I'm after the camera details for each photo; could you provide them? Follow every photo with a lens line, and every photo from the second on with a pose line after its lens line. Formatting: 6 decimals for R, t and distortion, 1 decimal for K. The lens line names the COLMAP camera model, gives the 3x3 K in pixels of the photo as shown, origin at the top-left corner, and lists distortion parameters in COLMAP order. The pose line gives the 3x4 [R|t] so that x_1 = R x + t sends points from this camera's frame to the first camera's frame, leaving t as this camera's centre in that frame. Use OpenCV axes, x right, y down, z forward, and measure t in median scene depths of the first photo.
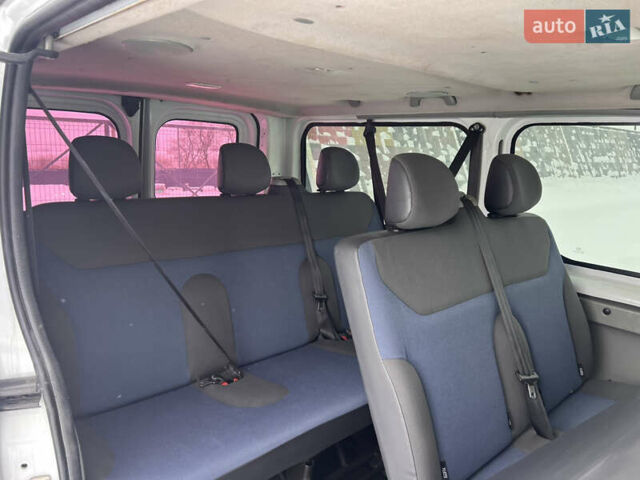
lens RADIAL K [[481.5, 0, 320.0], [0, 481.5, 240.0], [0, 0, 1]] dist [0.067041, -0.061502]
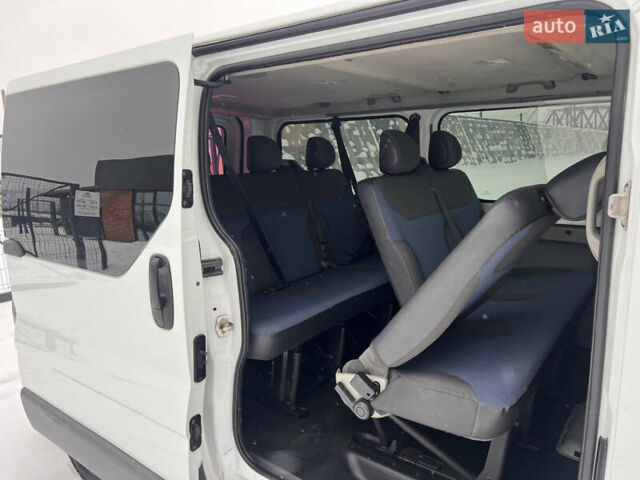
lens RADIAL K [[481.5, 0, 320.0], [0, 481.5, 240.0], [0, 0, 1]] dist [0.067041, -0.061502]
pose [[0.982673, -0.093718, 0.159908, -0.185740], [0.095664, 0.995404, -0.004496, 0.096566], [-0.158752, 0.019716, 0.987122, -0.320685]]
